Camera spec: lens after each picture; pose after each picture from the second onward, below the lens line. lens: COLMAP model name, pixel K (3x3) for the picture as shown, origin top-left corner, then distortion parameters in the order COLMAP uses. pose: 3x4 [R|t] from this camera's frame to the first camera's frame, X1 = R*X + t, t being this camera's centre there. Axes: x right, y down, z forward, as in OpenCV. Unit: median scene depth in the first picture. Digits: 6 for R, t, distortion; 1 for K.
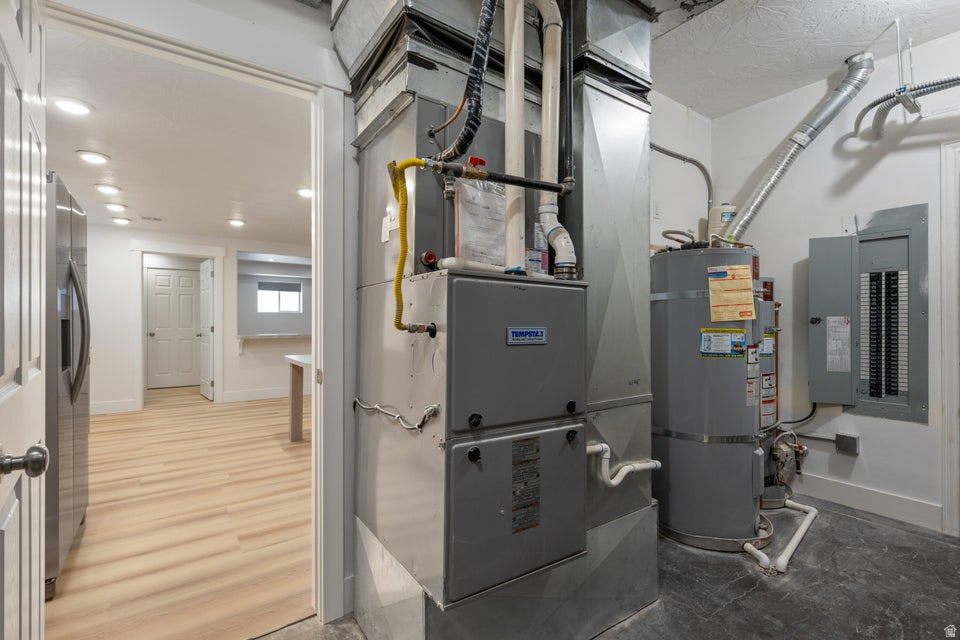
lens RADIAL K [[440.6, 0, 479.4], [0, 440.6, 322.6], [0, 0, 1]] dist [0.000006, -0.000211]
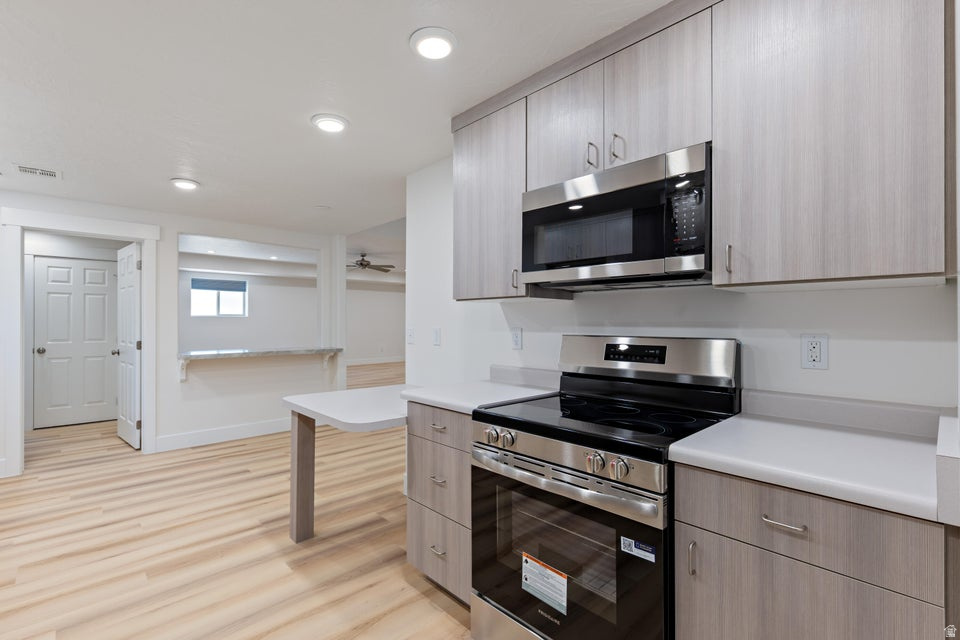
lens RADIAL K [[440.6, 0, 480.7], [0, 440.6, 321.9], [0, 0, 1]] dist [0.000006, -0.000211]
pose [[0.990355, -0.001490, 0.138542, -0.166538], [0.002122, 0.999988, -0.004412, -0.016509], [-0.138534, 0.004663, 0.990347, 0.236208]]
